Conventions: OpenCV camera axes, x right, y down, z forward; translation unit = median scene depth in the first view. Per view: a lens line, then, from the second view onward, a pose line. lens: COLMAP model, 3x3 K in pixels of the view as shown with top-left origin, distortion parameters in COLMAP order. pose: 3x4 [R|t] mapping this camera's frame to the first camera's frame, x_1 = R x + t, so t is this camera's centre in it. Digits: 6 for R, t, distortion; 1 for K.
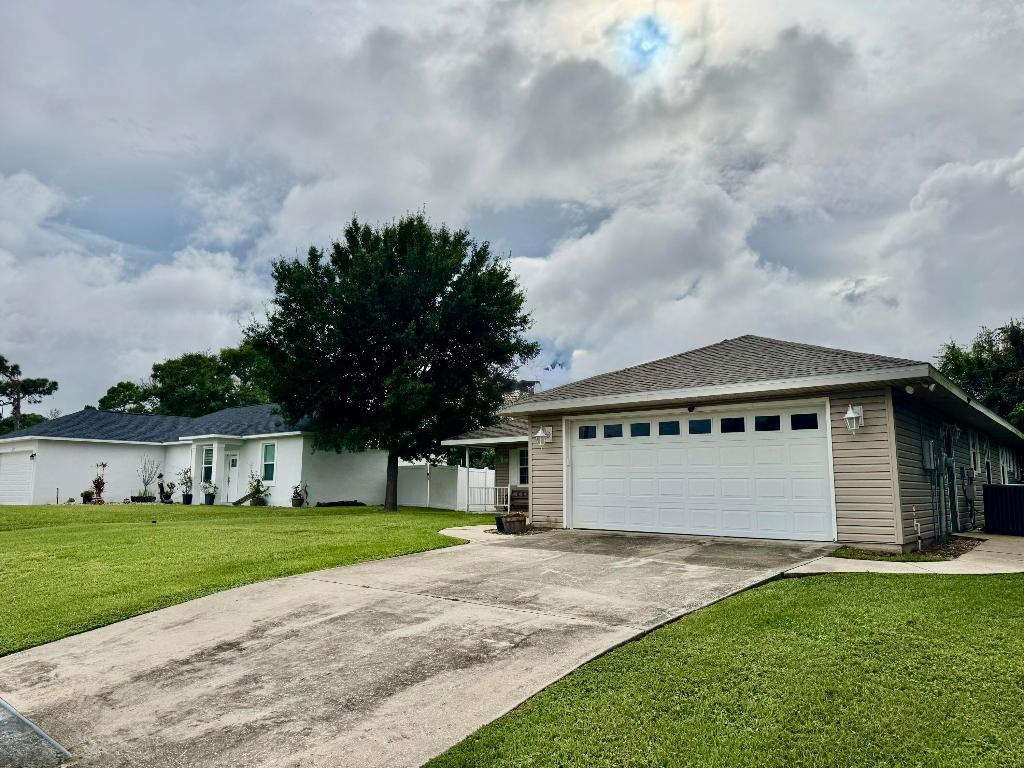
lens RADIAL K [[720.4, 0, 515.0], [0, 720.4, 388.2], [0, 0, 1]] dist [0.151831, -0.269651]
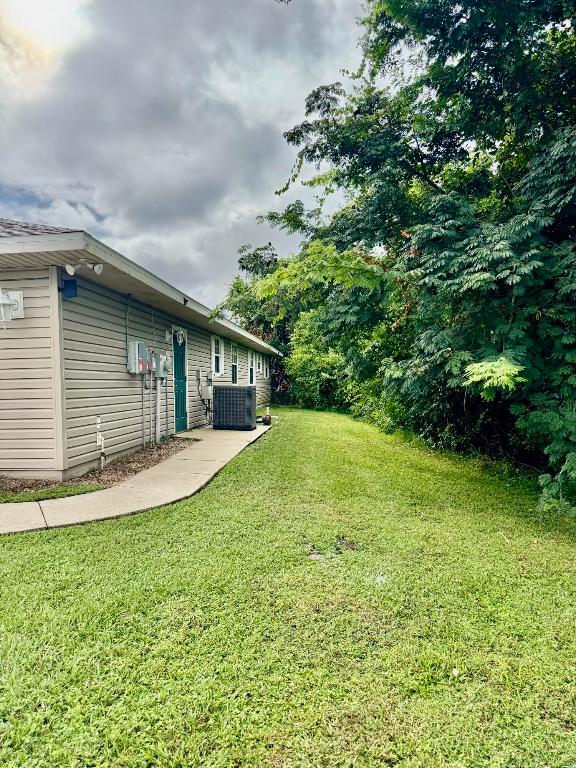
lens RADIAL K [[540.3, 0, 288.0], [0, 540.3, 384.0], [0, 0, 1]] dist [0.151831, -0.269651]
pose [[0.826452, -0.020126, 0.562648, 0.372425], [-0.056722, 0.991300, 0.118776, 0.035592], [-0.560143, -0.130077, 0.818120, 0.371267]]
